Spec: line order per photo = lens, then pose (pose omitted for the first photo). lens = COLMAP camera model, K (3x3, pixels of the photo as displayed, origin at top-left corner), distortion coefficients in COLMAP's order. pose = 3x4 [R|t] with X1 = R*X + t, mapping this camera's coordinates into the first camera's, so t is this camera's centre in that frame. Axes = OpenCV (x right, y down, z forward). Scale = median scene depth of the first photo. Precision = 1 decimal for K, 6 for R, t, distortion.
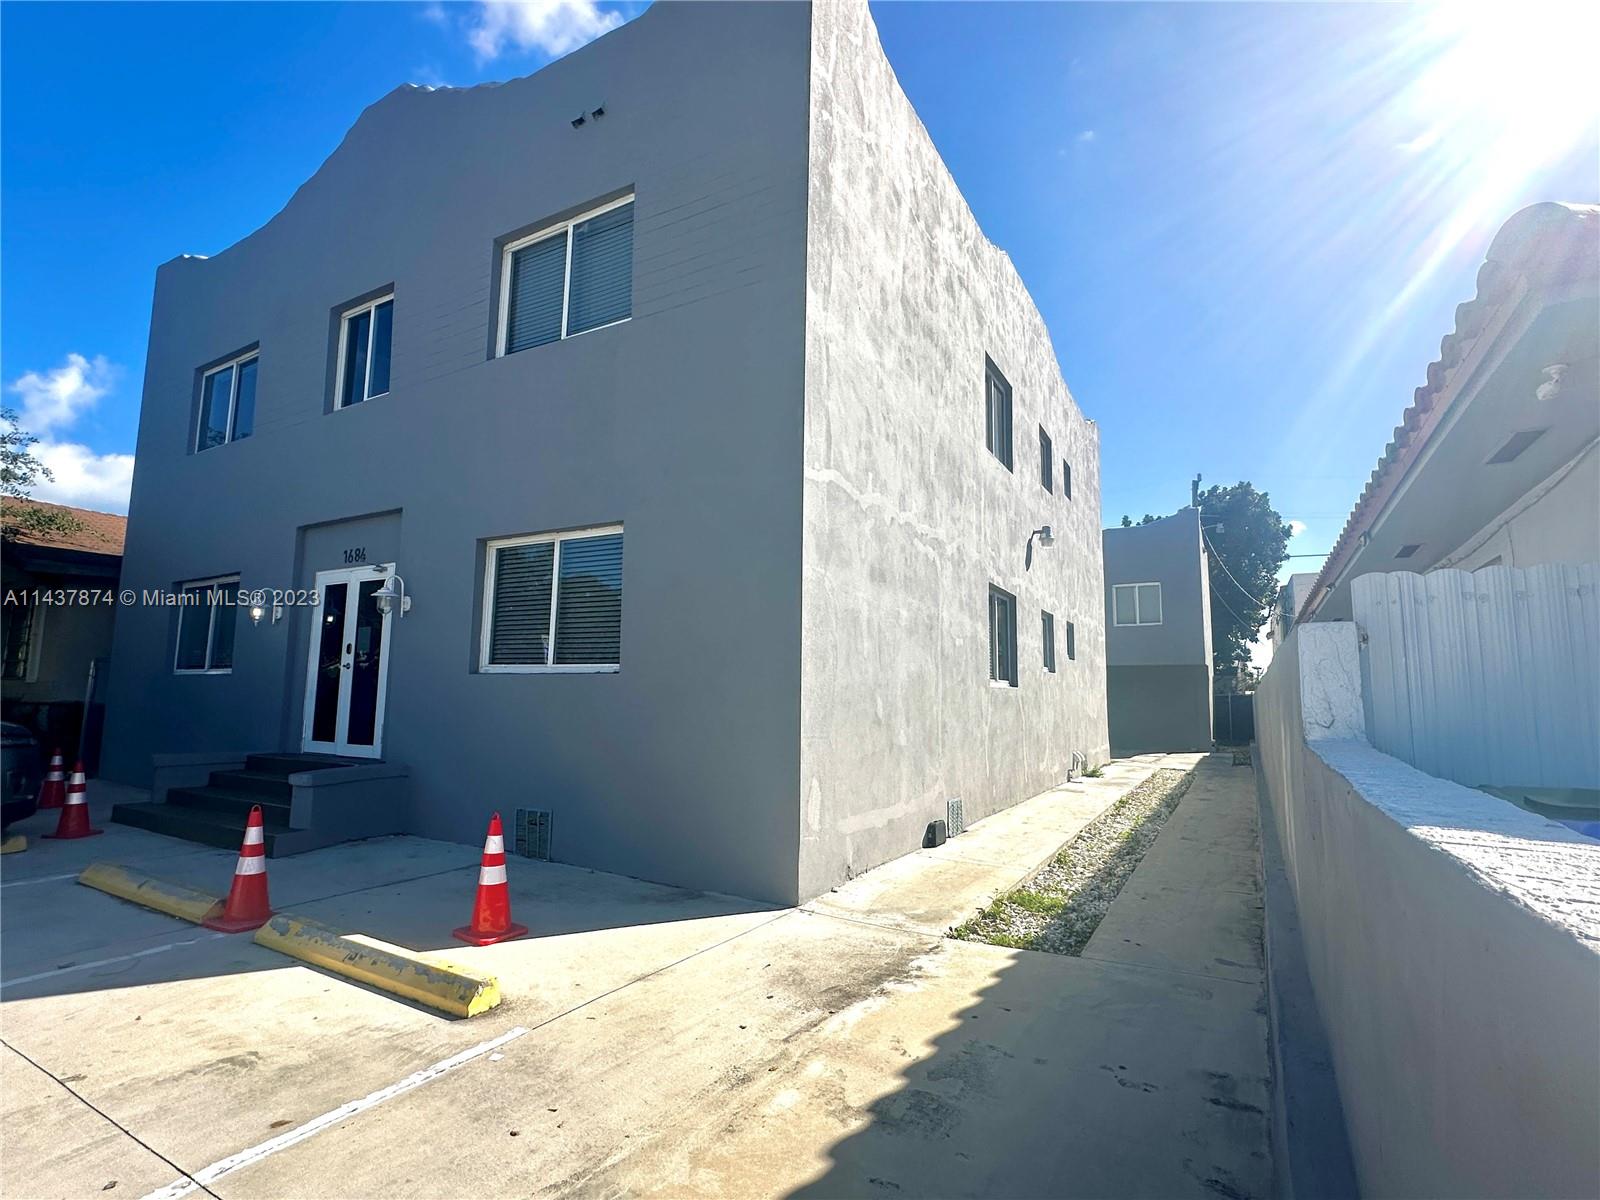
lens RADIAL K [[770.2, 0, 791.0], [0, 770.2, 597.1], [0, 0, 1]] dist [-0.001856, 0.000013]
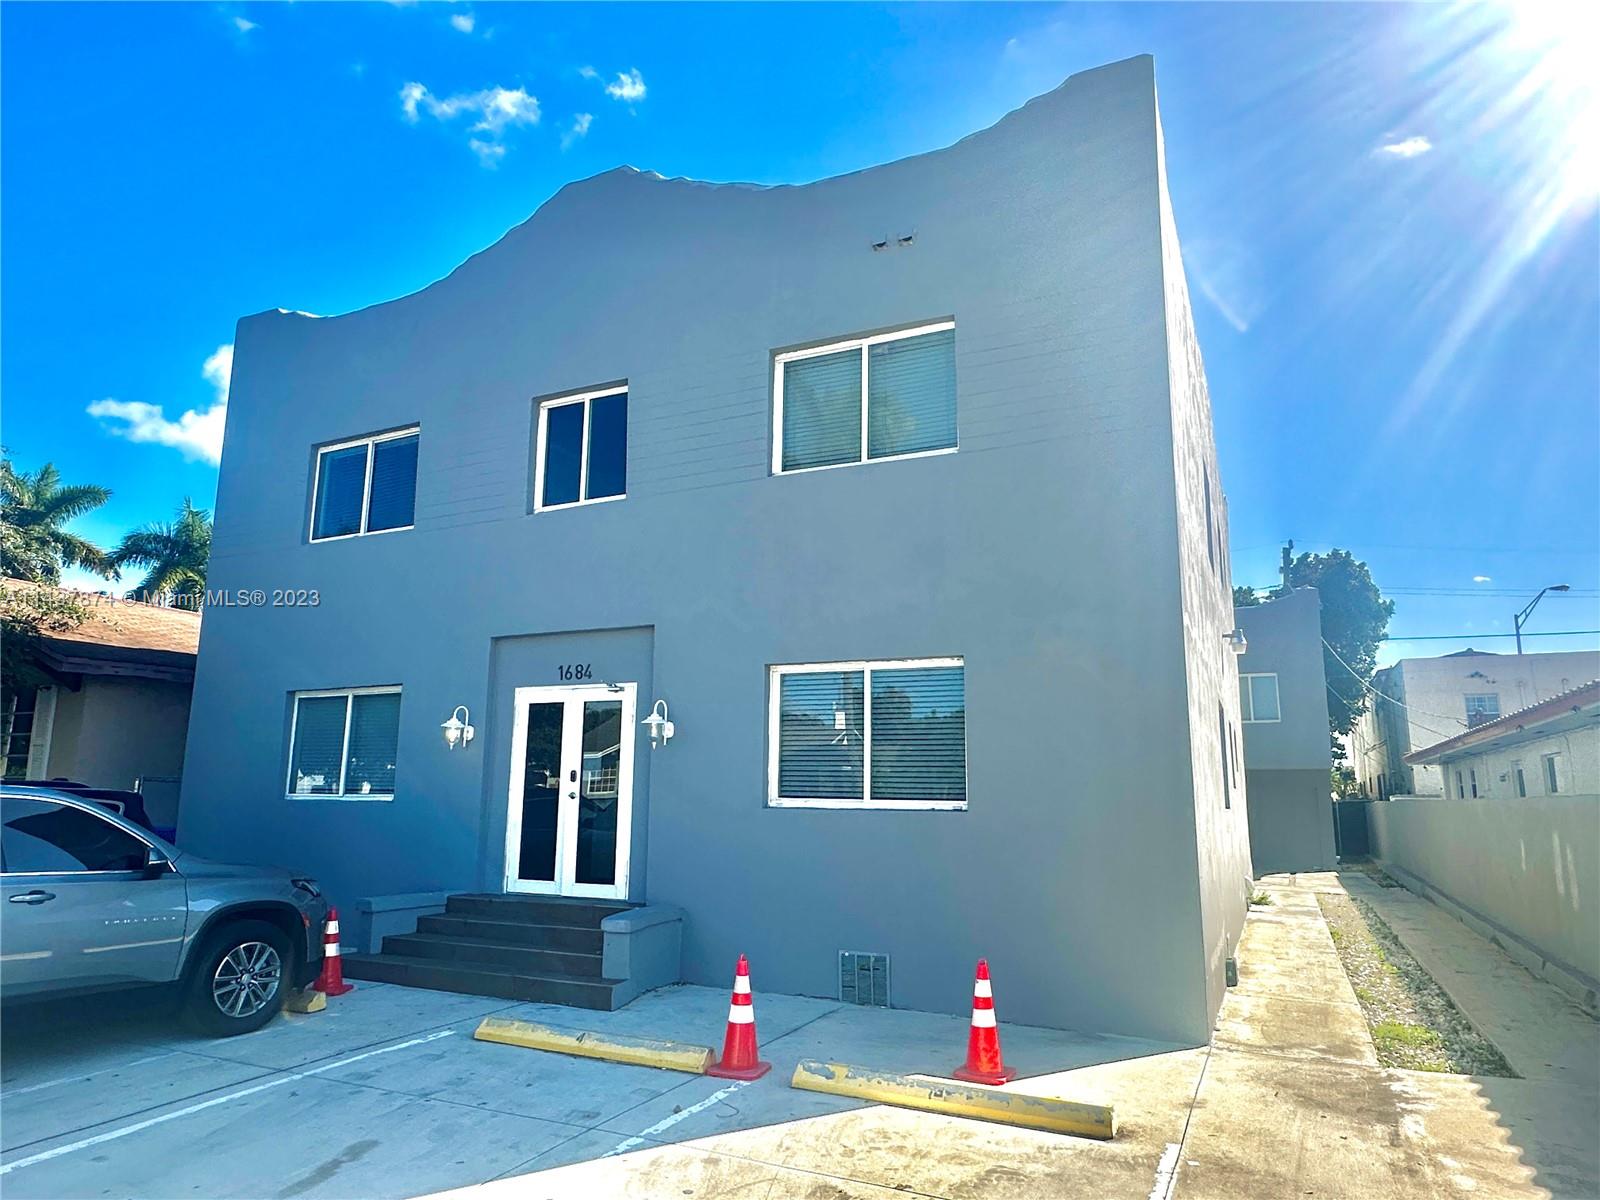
lens RADIAL K [[996.5, 0, 793.9], [0, 996.5, 598.9], [0, 0, 1]] dist [-0.008602, 0.004522]
pose [[0.996715, 0.011726, 0.080134, -0.402930], [-0.006343, 0.997725, -0.067111, -0.062824], [-0.080739, 0.066382, 0.994522, -0.197277]]
